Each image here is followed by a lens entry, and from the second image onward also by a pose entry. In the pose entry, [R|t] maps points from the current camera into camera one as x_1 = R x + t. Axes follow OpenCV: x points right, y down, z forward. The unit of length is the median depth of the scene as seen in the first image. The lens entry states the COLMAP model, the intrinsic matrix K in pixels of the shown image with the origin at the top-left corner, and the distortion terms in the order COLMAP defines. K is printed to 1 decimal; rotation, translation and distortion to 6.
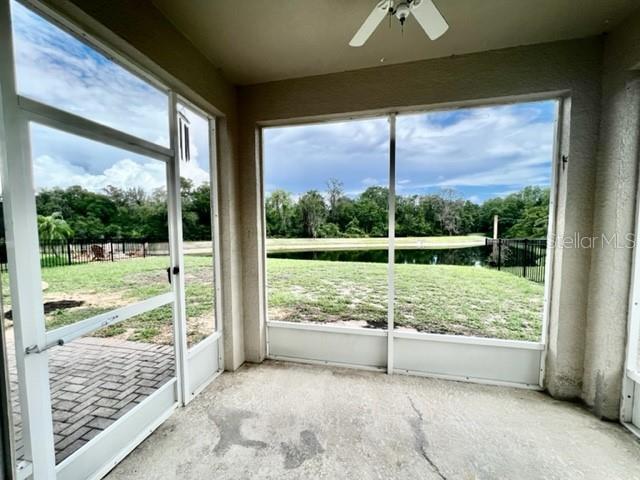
lens RADIAL K [[255.7, 0, 321.0], [0, 255.7, 241.0], [0, 0, 1]] dist [-0.002753, 0.001193]
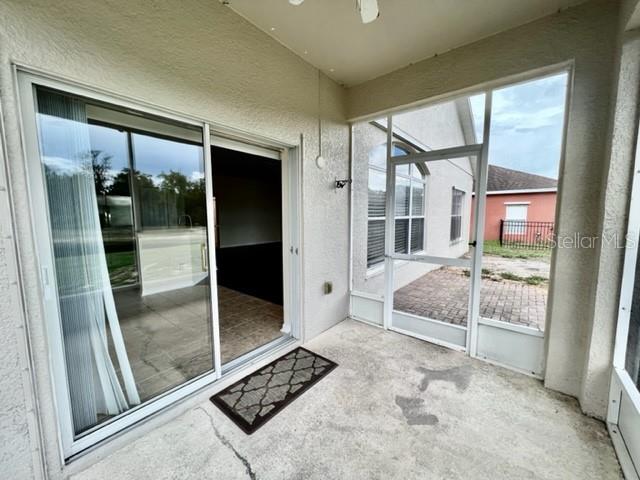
lens RADIAL K [[255.7, 0, 321.6], [0, 255.7, 241.0], [0, 0, 1]] dist [-0.002753, 0.001193]
pose [[-0.446734, 0.099331, -0.889136, 0.386774], [-0.053948, 0.989018, 0.137595, -0.012389], [0.893039, 0.109435, -0.436469, 0.402471]]
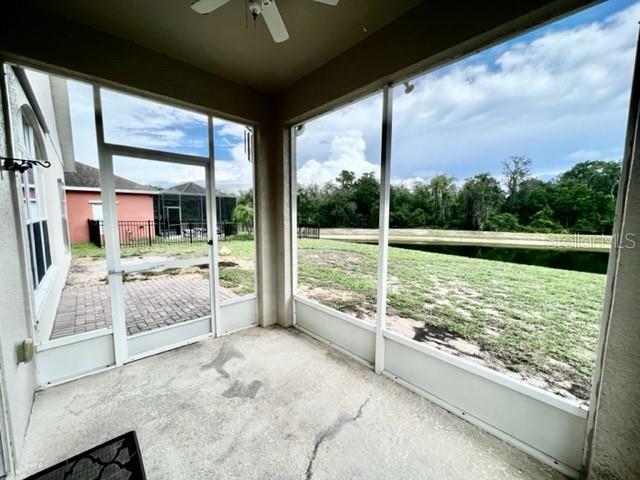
lens RADIAL K [[255.7, 0, 321.4], [0, 255.7, 241.1], [0, 0, 1]] dist [-0.002753, 0.001193]
pose [[0.823455, 0.071249, -0.562890, 0.345432], [-0.047595, 0.997262, 0.056604, -0.001320], [0.565381, -0.019820, 0.824591, 0.075972]]
